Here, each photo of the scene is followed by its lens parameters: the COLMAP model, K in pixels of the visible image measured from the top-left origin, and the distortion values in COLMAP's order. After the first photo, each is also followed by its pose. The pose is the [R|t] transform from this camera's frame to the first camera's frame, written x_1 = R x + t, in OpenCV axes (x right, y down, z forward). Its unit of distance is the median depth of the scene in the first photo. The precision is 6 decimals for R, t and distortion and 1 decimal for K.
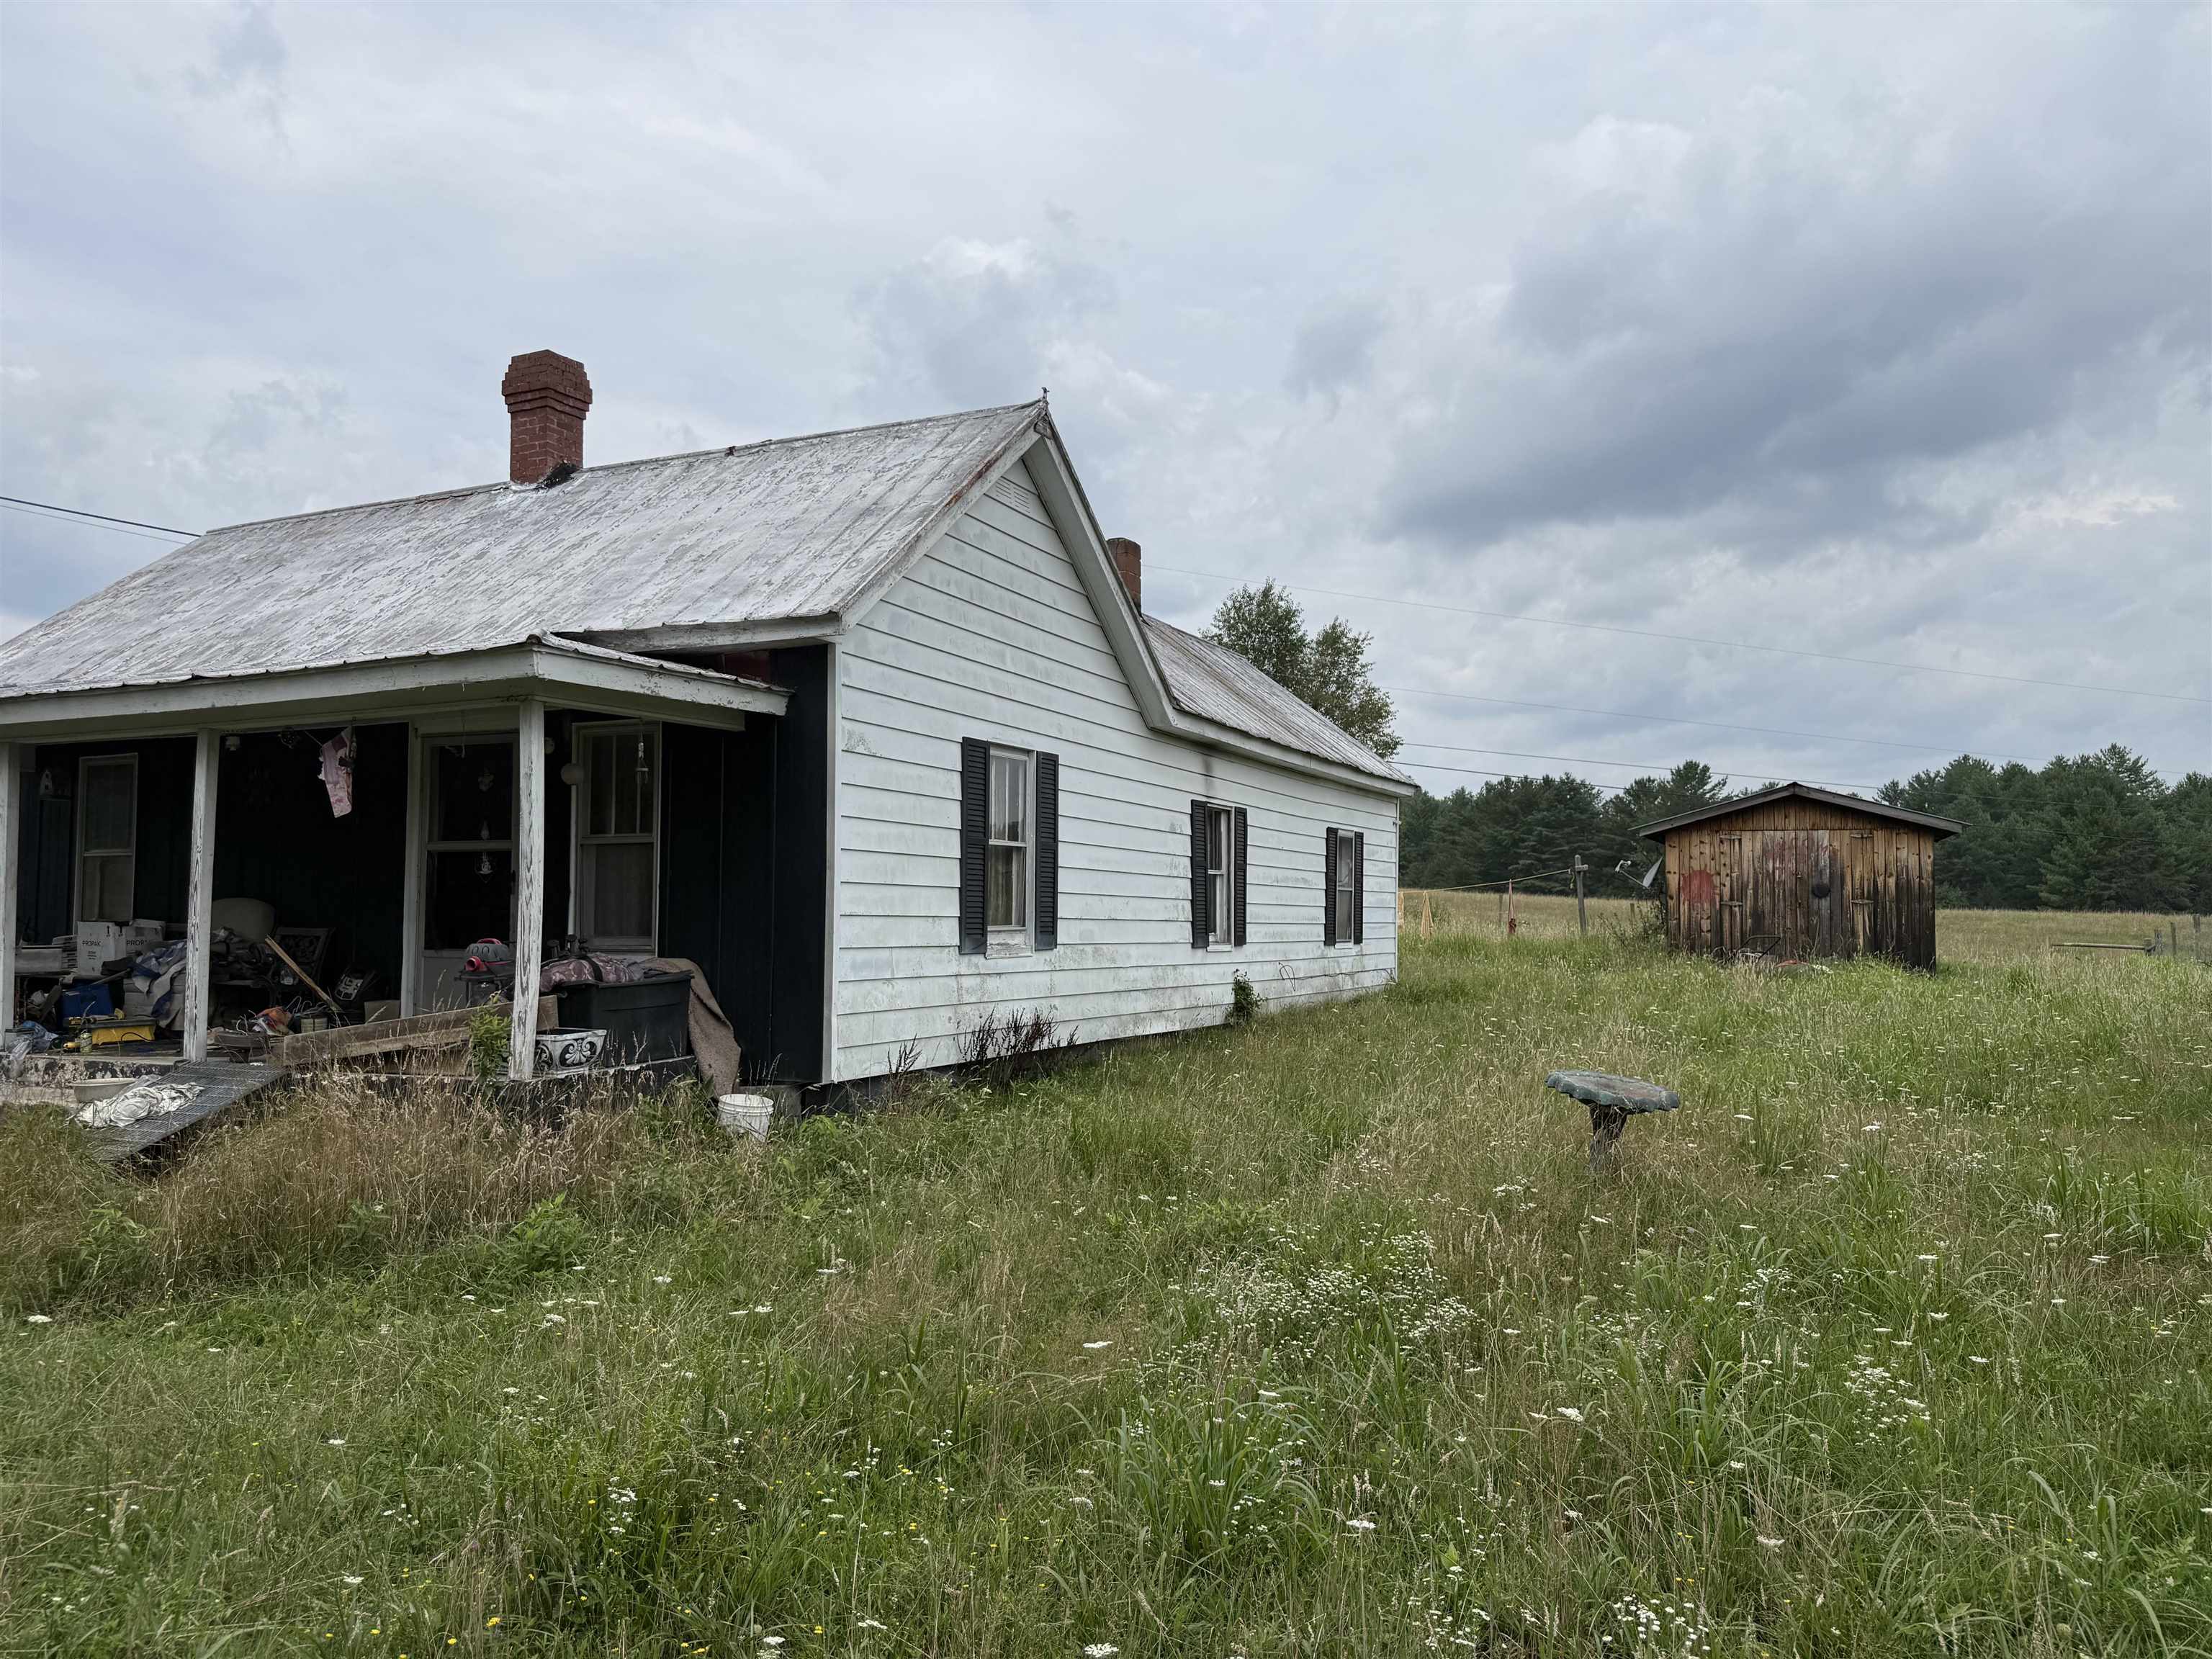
lens RADIAL K [[1585.9, 0, 1125.0], [0, 1585.9, 835.2], [0, 0, 1]] dist [0.207302, -0.339108]
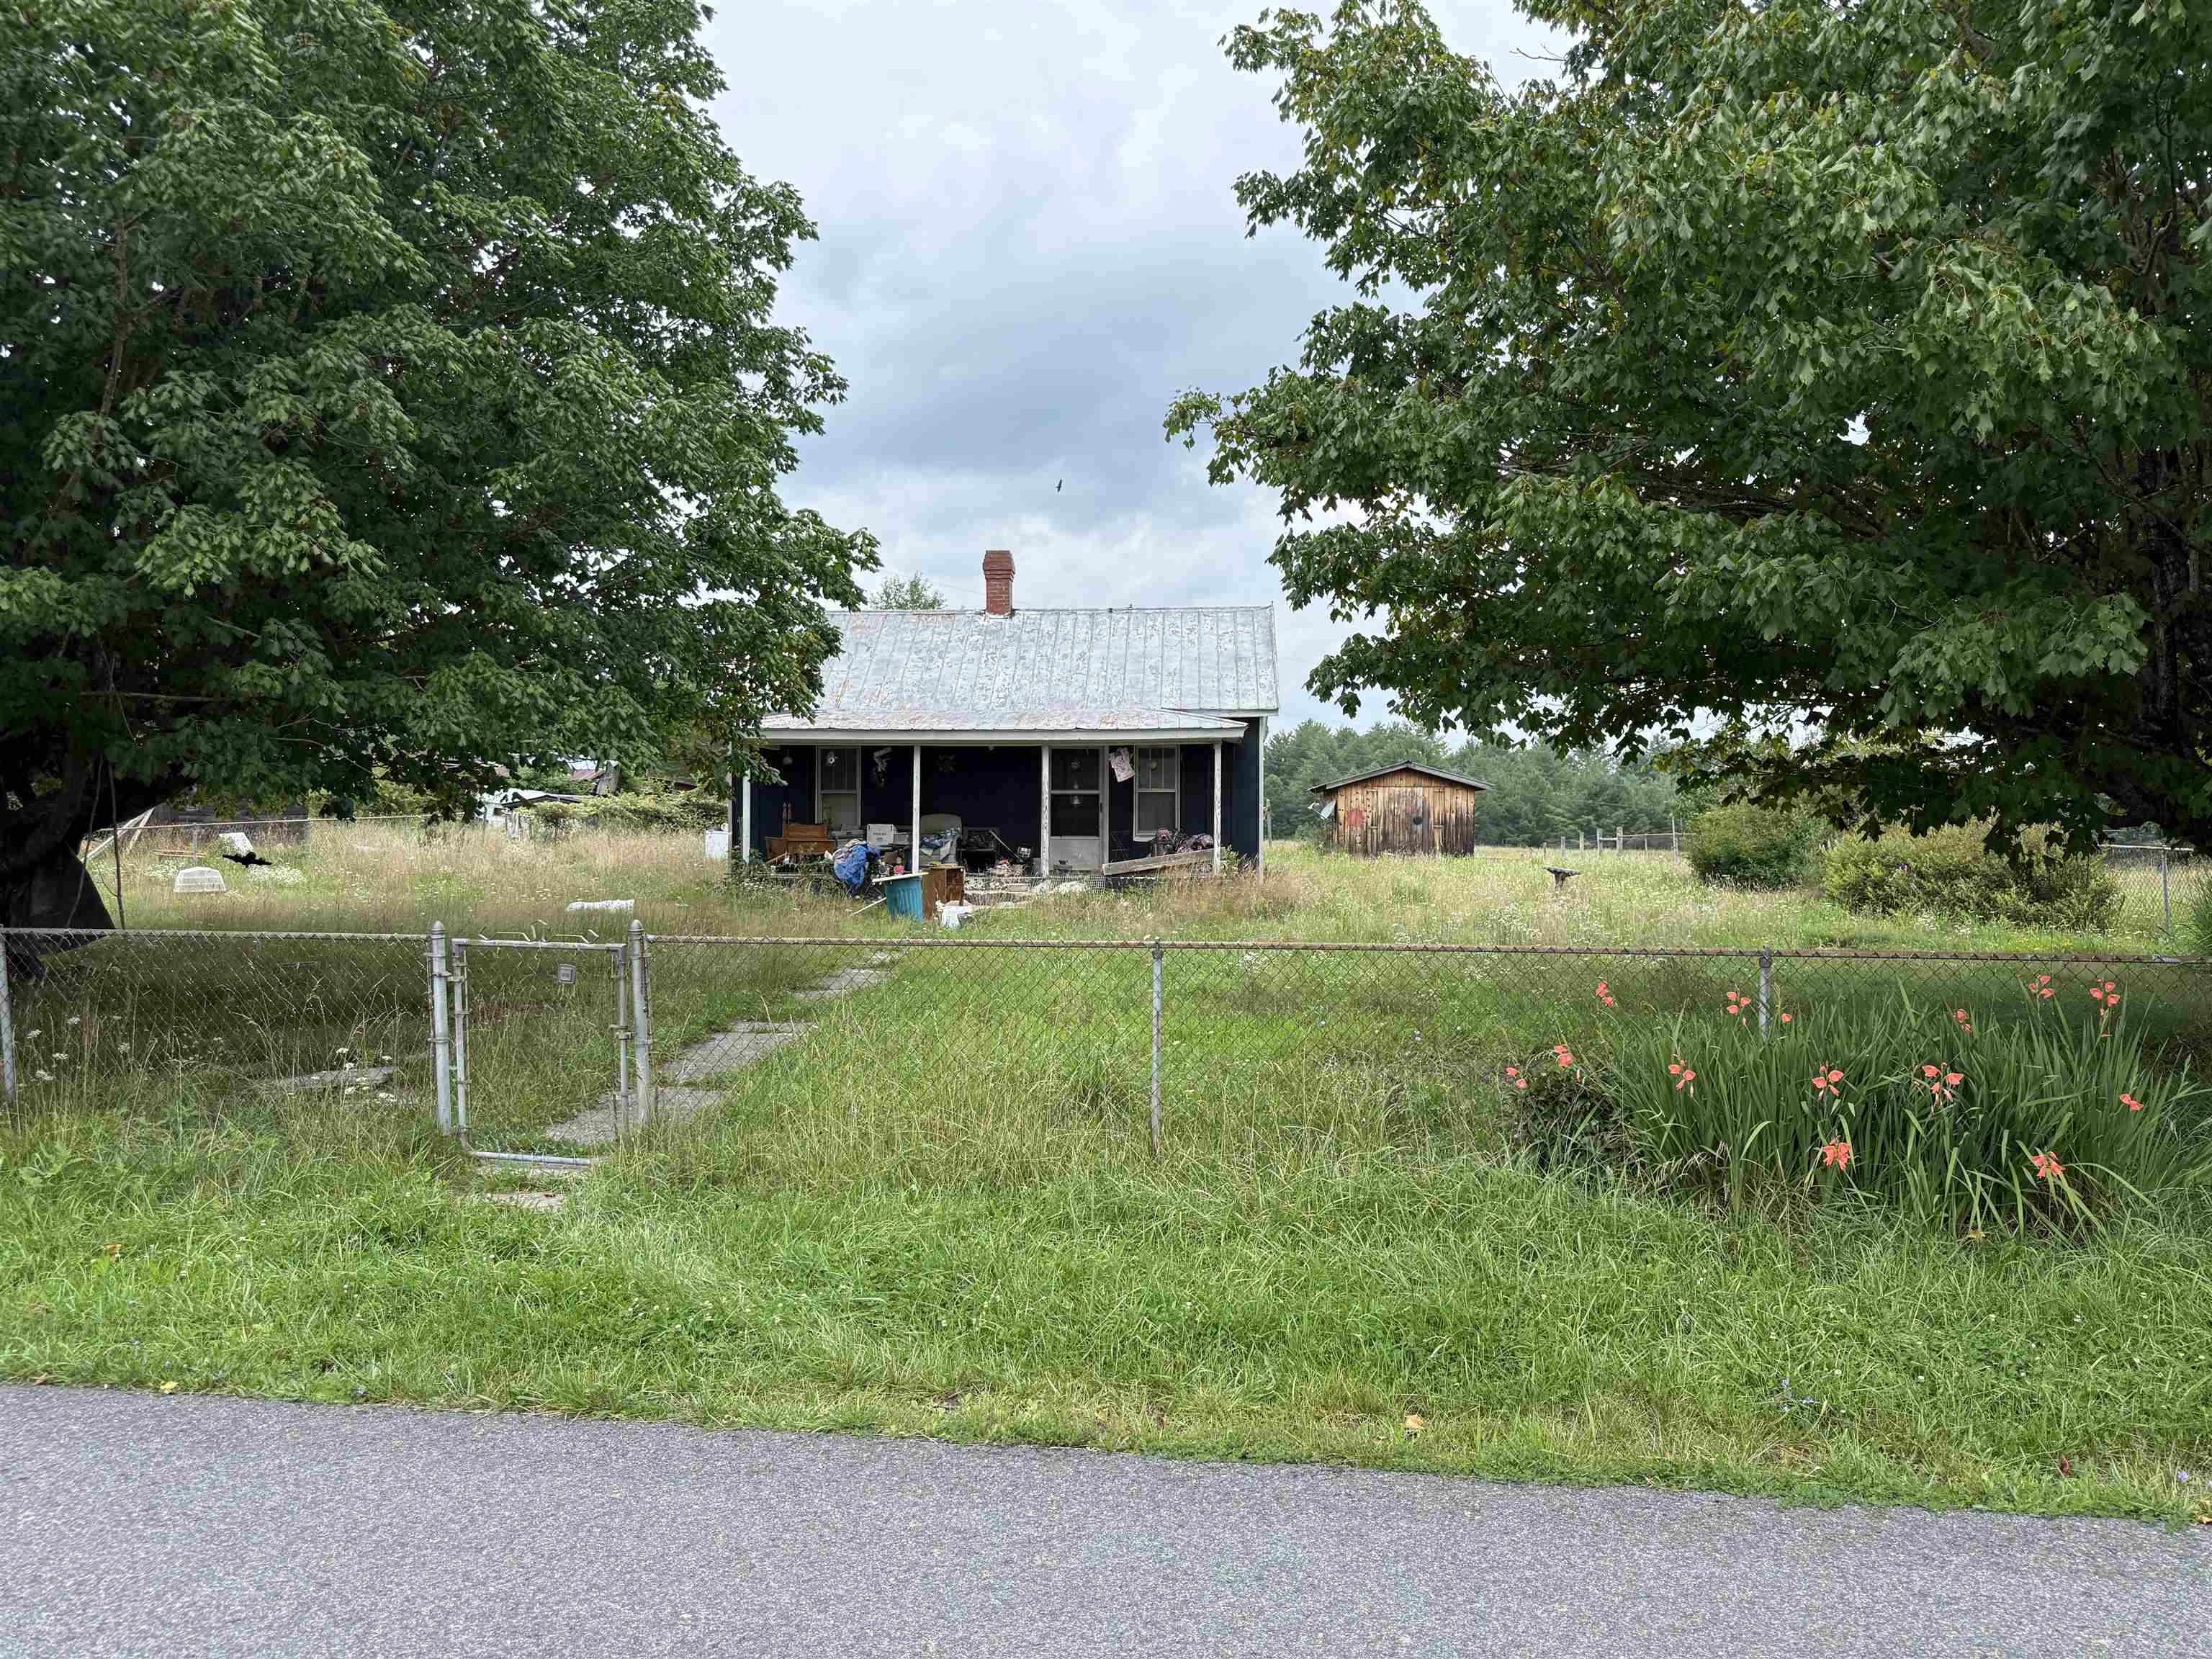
lens RADIAL K [[1617.8, 0, 1109.9], [0, 1617.8, 825.9], [0, 0, 1]] dist [0.066045, -0.077485]
pose [[0.926858, 0.004395, 0.375386, -1.096009], [-0.016217, 0.999467, 0.028340, -0.010320], [-0.375062, -0.032355, 0.926435, -1.051053]]
